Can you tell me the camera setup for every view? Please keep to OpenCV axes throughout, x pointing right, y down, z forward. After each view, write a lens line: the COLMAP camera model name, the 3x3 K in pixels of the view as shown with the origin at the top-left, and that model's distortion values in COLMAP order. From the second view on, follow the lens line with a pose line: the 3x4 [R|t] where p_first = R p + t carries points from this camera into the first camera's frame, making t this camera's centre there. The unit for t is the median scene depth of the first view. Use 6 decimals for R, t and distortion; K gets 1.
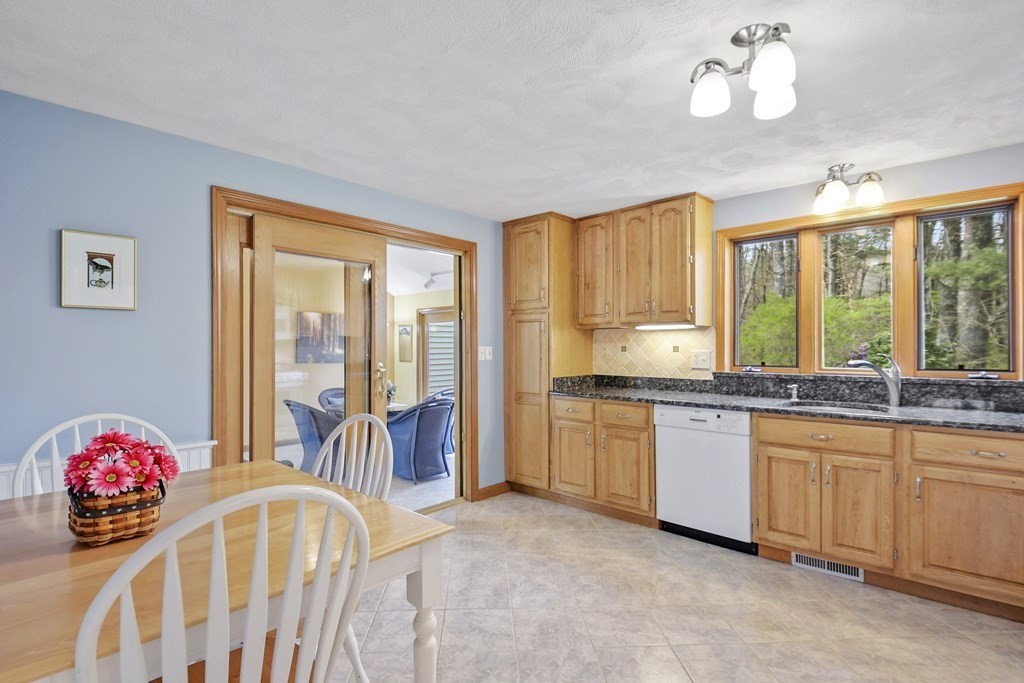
lens RADIAL K [[503.2, 0, 486.9], [0, 503.2, 346.9], [0, 0, 1]] dist [0.002882, -0.001697]
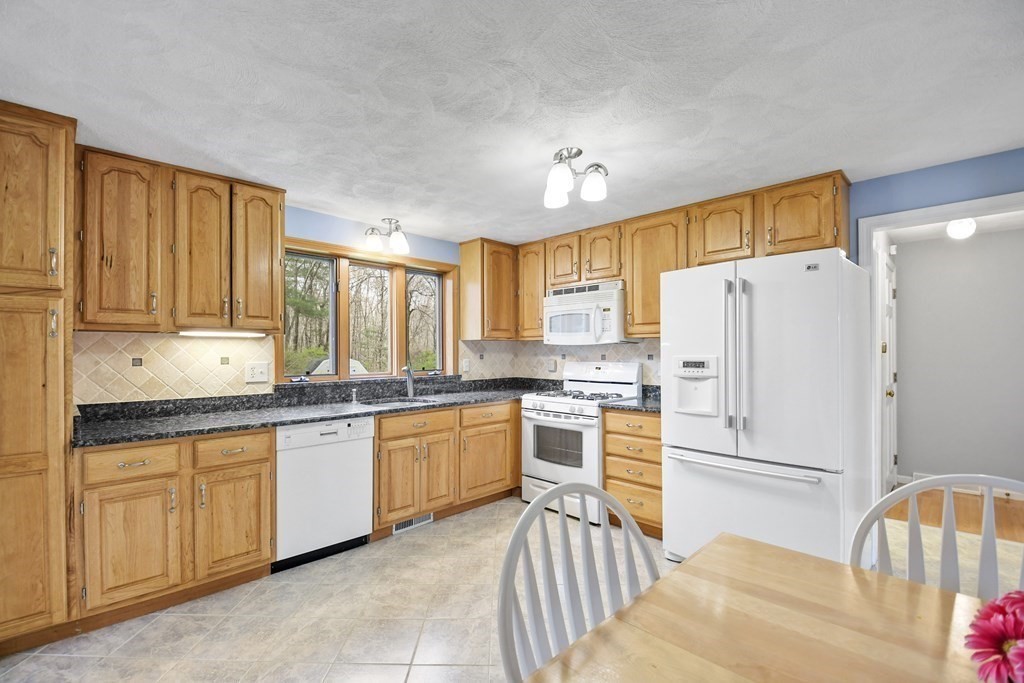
lens RADIAL K [[454.6, 0, 514.1], [0, 454.6, 350.5], [0, 0, 1]] dist [0.006864, -0.006795]
pose [[0.009598, 0.003692, 0.999947, -0.488941], [0.001417, 0.999992, -0.003706, -0.012308], [-0.999953, 0.001452, 0.009592, 0.672953]]
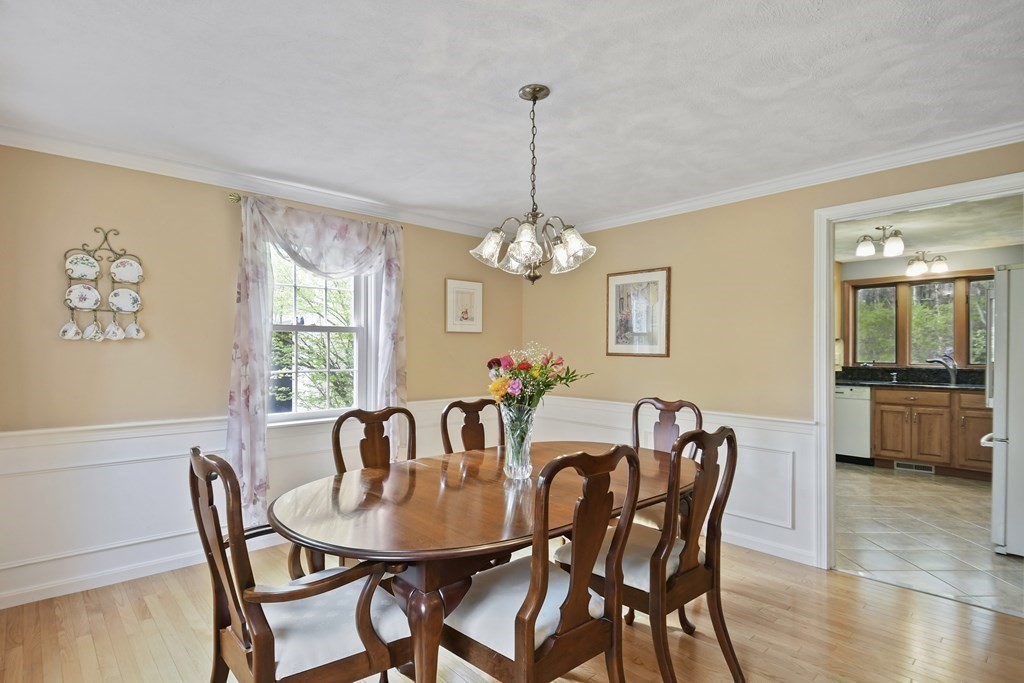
lens RADIAL K [[508.8, 0, 510.0], [0, 508.8, 352.3], [0, 0, 1]] dist [-0.002030, 0.000641]
pose [[0.997204, -0.000603, -0.074723, -0.645097], [0.000824, 0.999995, 0.002936, -0.003074], [0.074721, -0.002990, 0.997200, -0.940480]]
